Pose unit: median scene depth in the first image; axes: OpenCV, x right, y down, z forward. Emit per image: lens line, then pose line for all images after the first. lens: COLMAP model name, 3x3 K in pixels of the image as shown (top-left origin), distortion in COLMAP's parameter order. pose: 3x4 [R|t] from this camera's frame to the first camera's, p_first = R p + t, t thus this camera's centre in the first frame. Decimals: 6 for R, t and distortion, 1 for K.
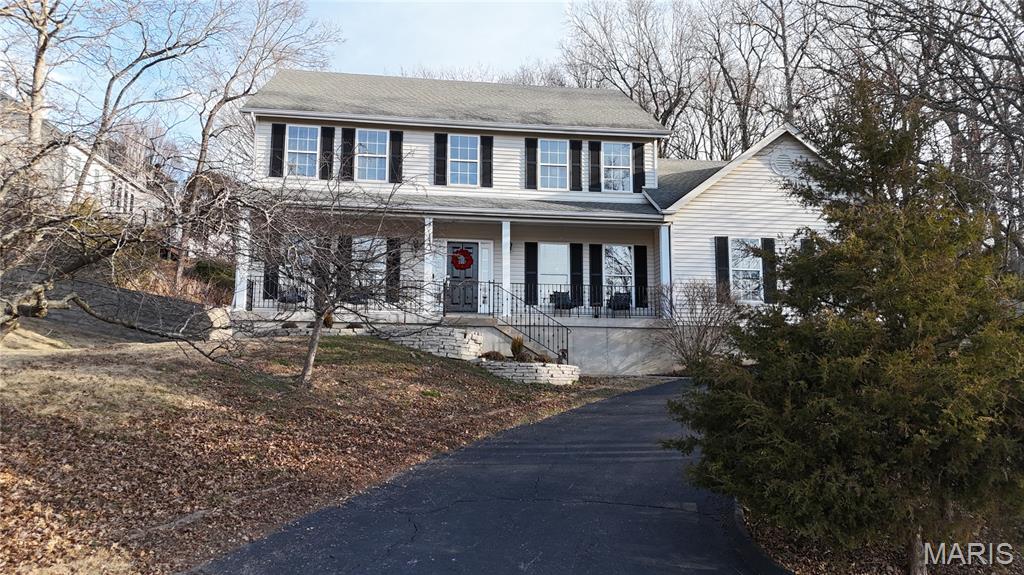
lens RADIAL K [[756.3, 0, 505.4], [0, 756.3, 295.7], [0, 0, 1]] dist [0.026761, 0.000062]
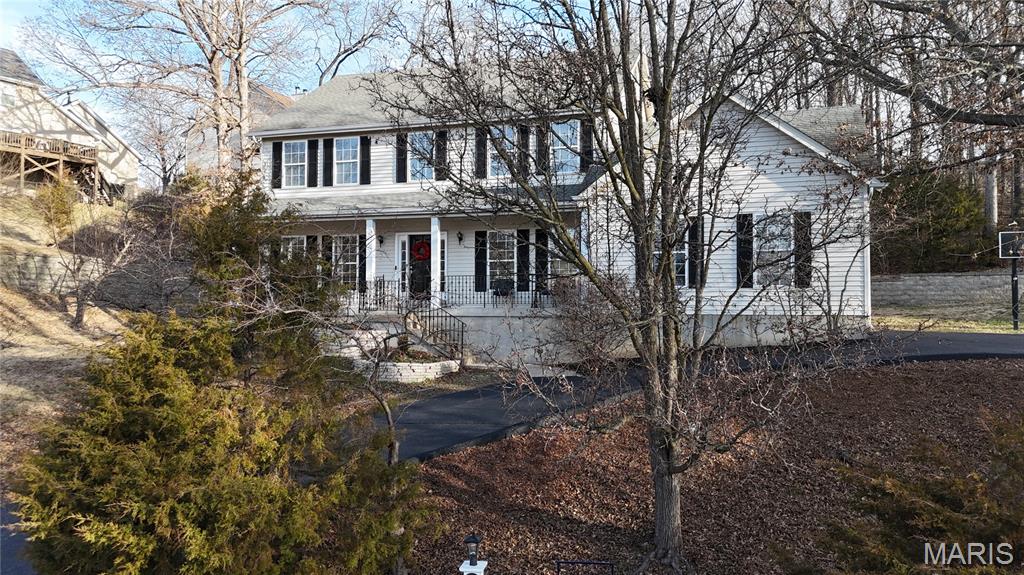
lens RADIAL K [[756.3, 0, 505.8], [0, 756.3, 317.9], [0, 0, 1]] dist [0.026761, 0.000062]
pose [[0.902402, 0.003051, -0.430883, 0.524240], [0.062555, 0.988454, 0.138008, -0.094766], [0.426329, -0.151493, 0.891792, 0.054433]]
